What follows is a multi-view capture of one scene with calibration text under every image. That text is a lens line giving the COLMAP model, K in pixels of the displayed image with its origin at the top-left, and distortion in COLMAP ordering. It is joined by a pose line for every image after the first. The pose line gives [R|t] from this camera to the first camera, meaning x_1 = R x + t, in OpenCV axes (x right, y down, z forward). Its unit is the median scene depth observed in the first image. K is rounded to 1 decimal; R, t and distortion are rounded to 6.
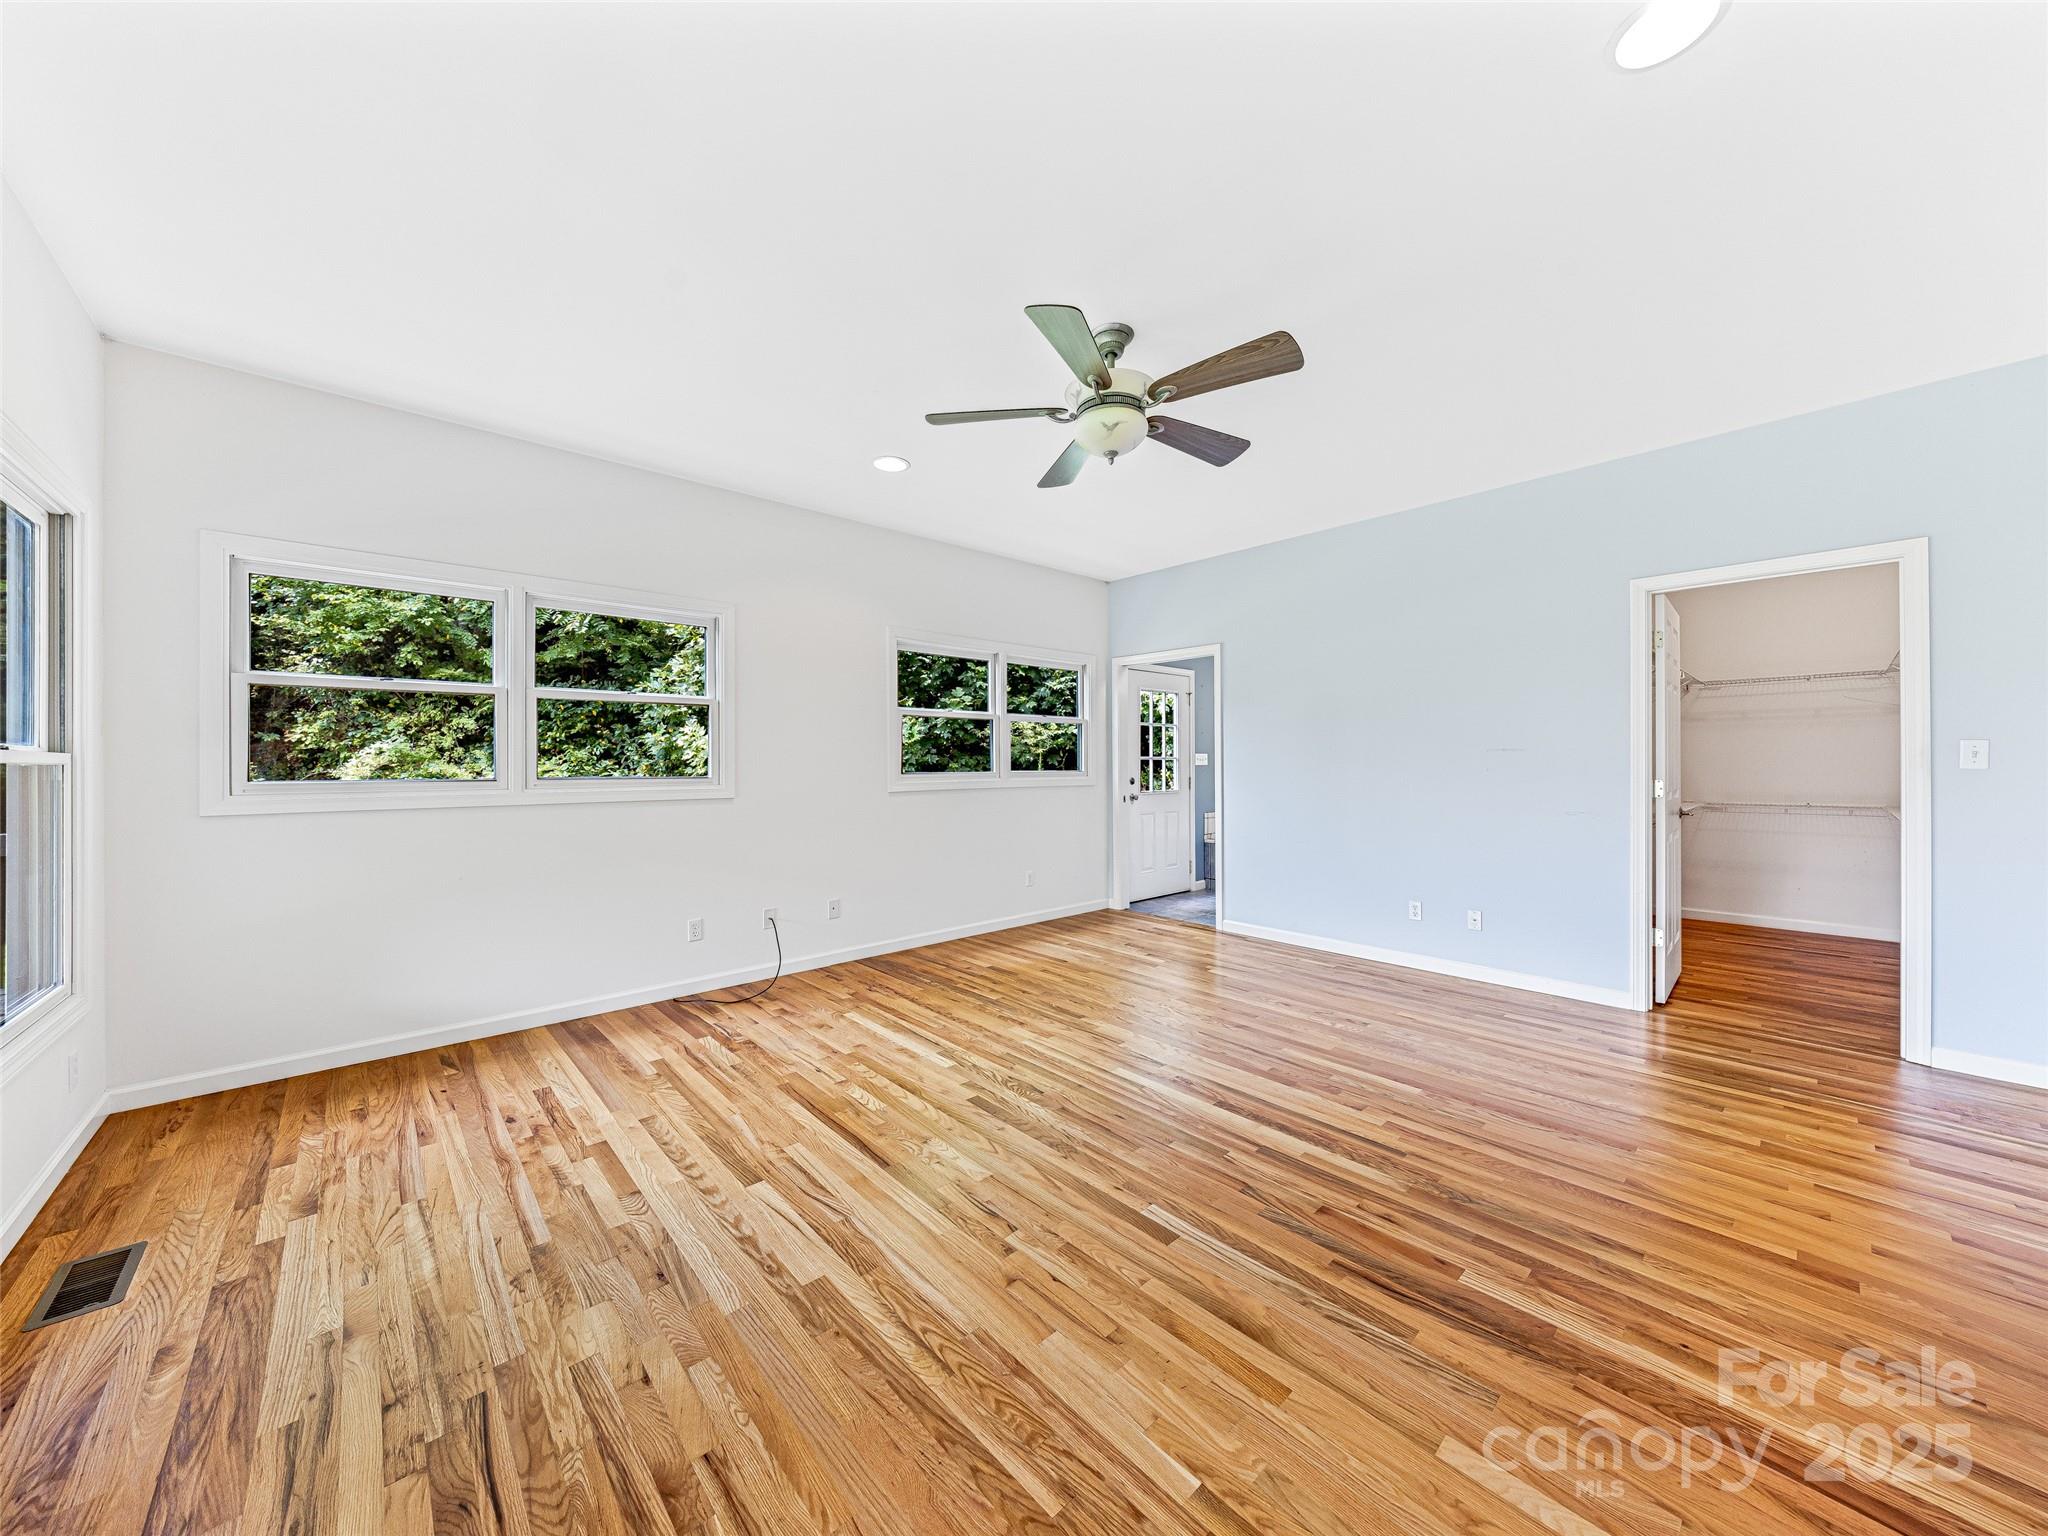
lens RADIAL K [[730.4, 0, 1014.7], [0, 730.4, 760.9], [0, 0, 1]] dist [0.011695, -0.003448]
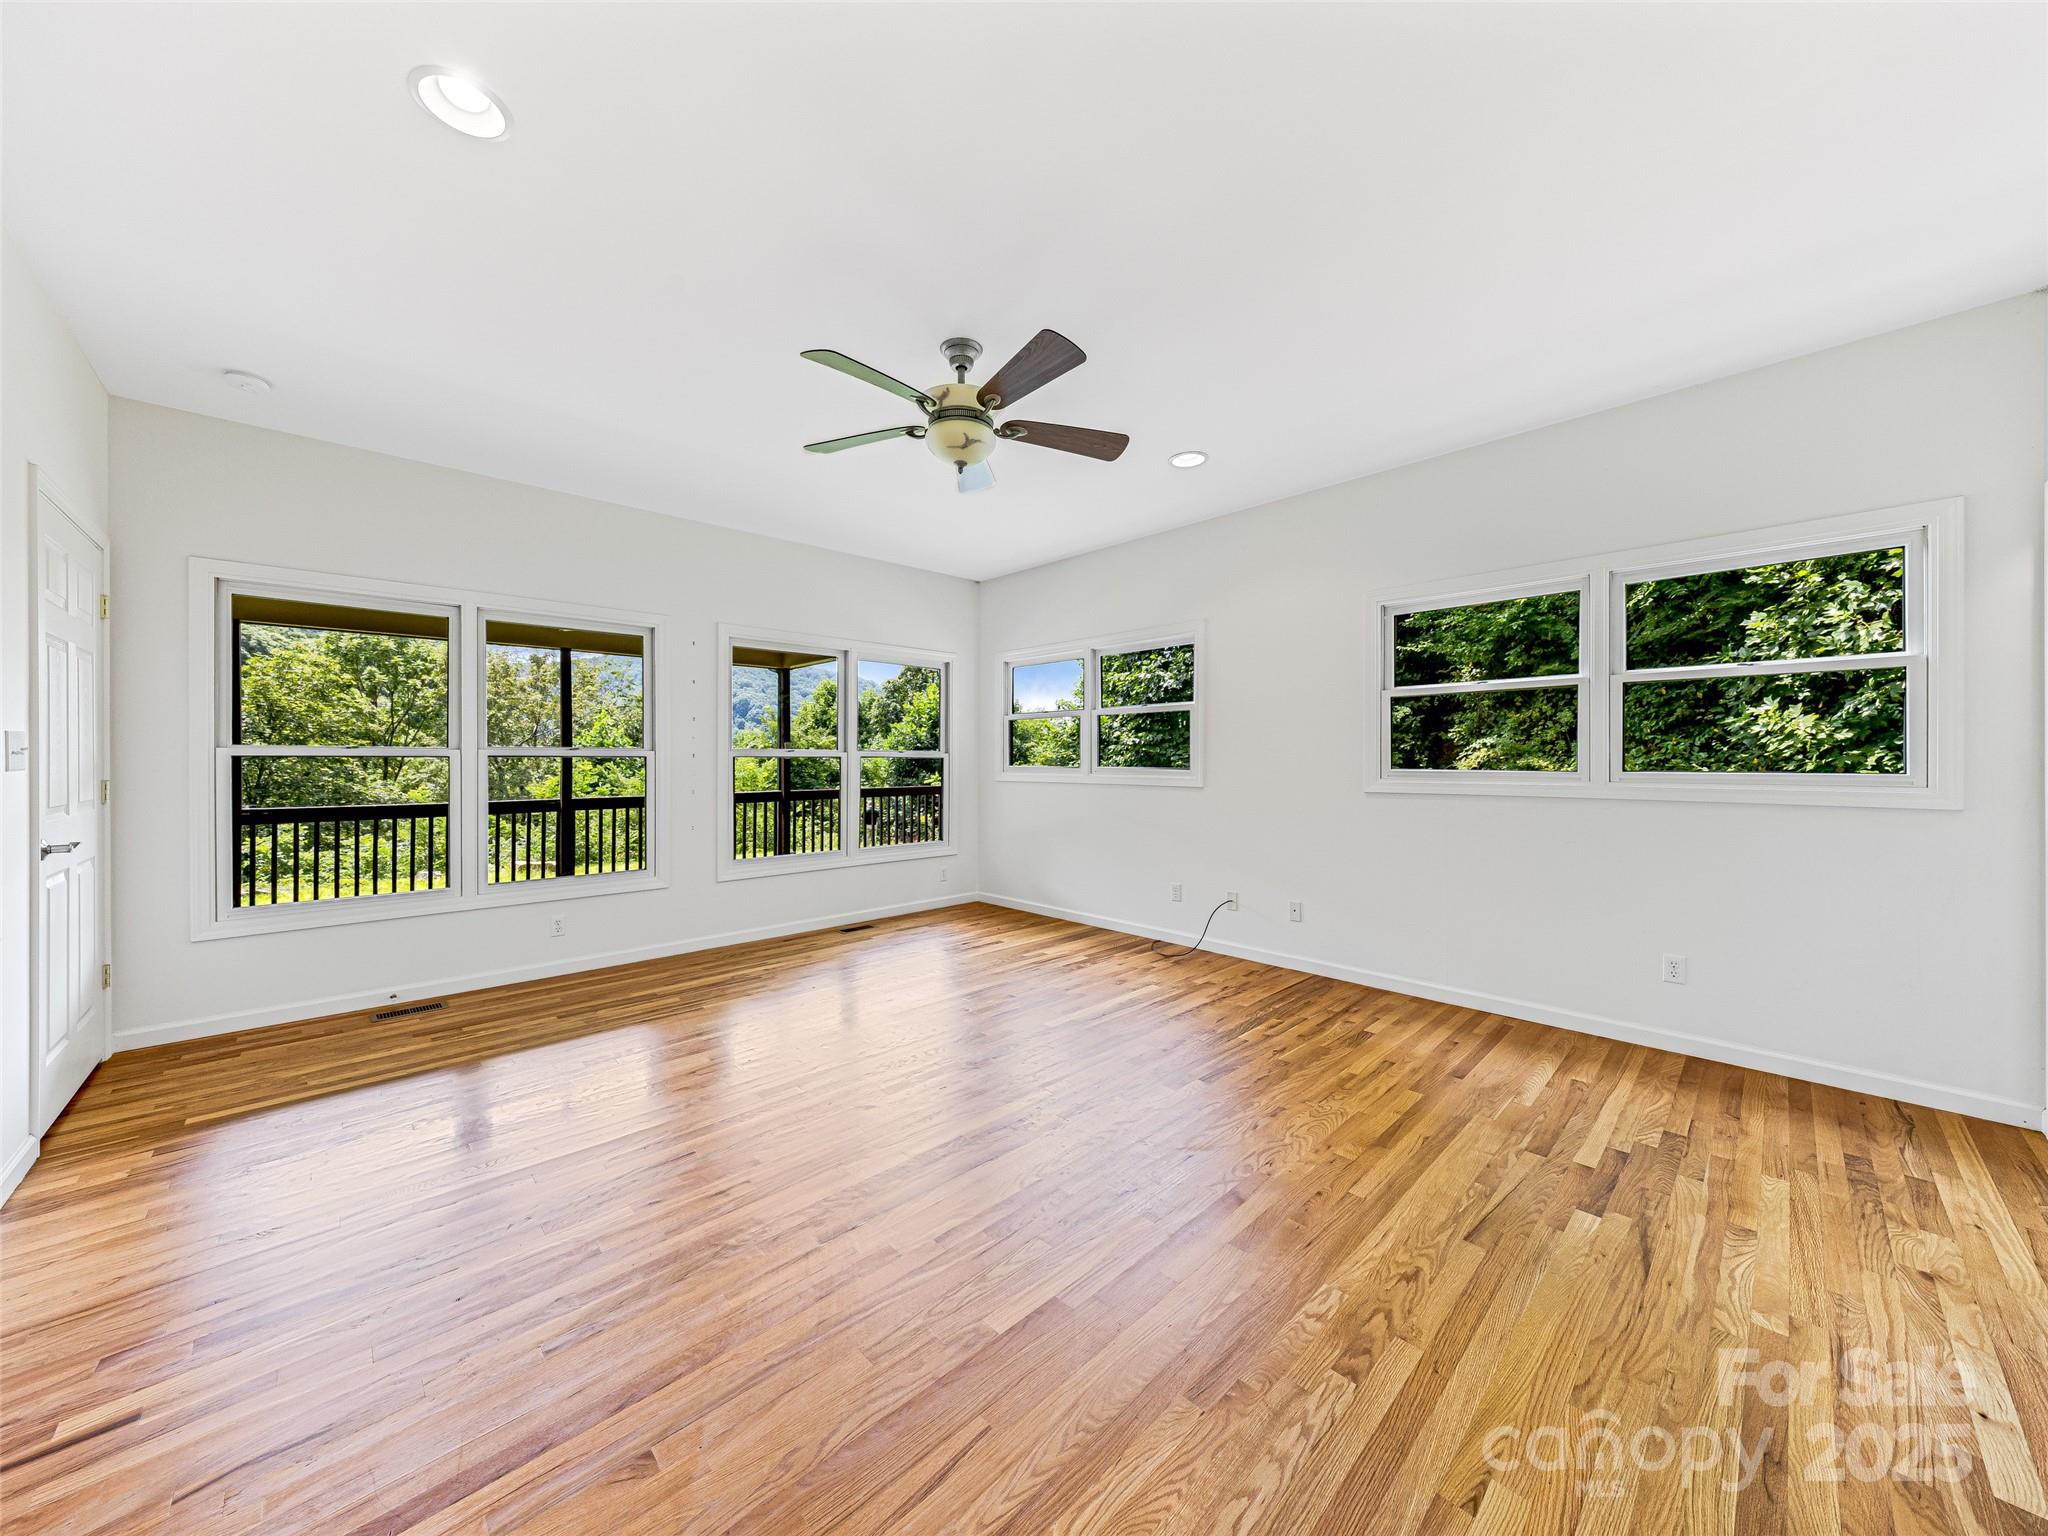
lens RADIAL K [[730.4, 0, 1014.7], [0, 730.4, 760.9], [0, 0, 1]] dist [0.011695, -0.003448]
pose [[0.016183, 0.006400, -0.999849, 0.784394], [0.005830, 0.999962, 0.006496, -0.001227], [0.999852, -0.005935, 0.016145, 0.701624]]
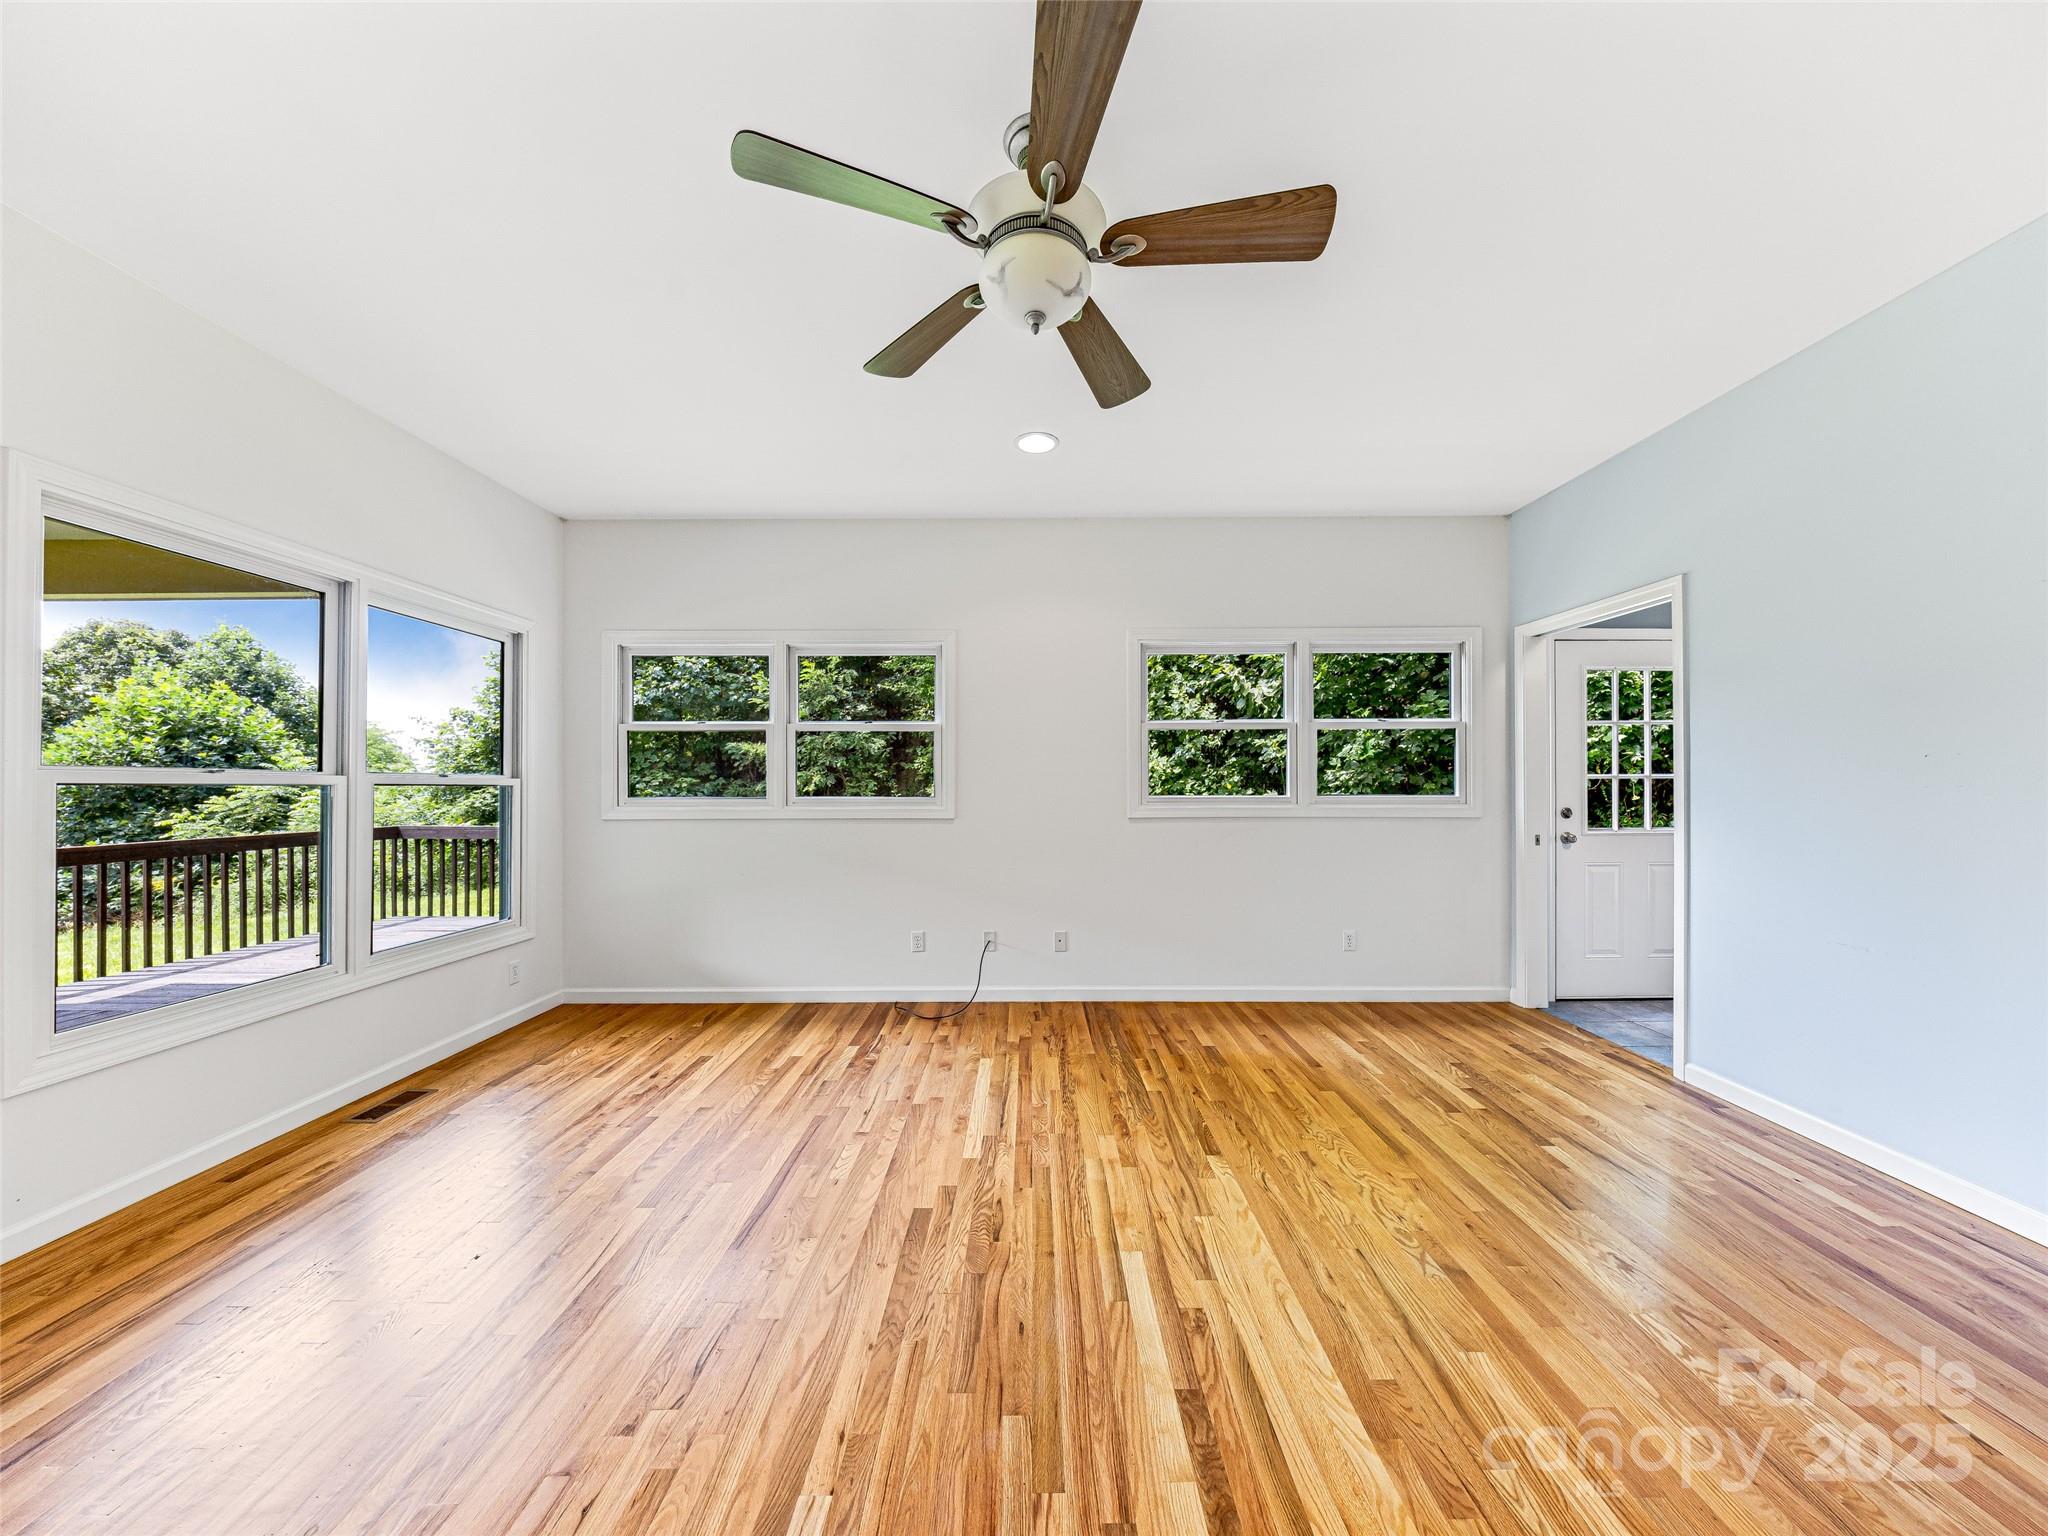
lens RADIAL K [[711.7, 0, 1024.0], [0, 711.7, 768.0], [0, 0, 1]] dist [0.019079, -0.015196]
pose [[0.739439, -0.014161, -0.673075, 0.375155], [0.002605, 0.999831, -0.018174, -0.001885], [0.673219, 0.011685, 0.739351, 0.336477]]
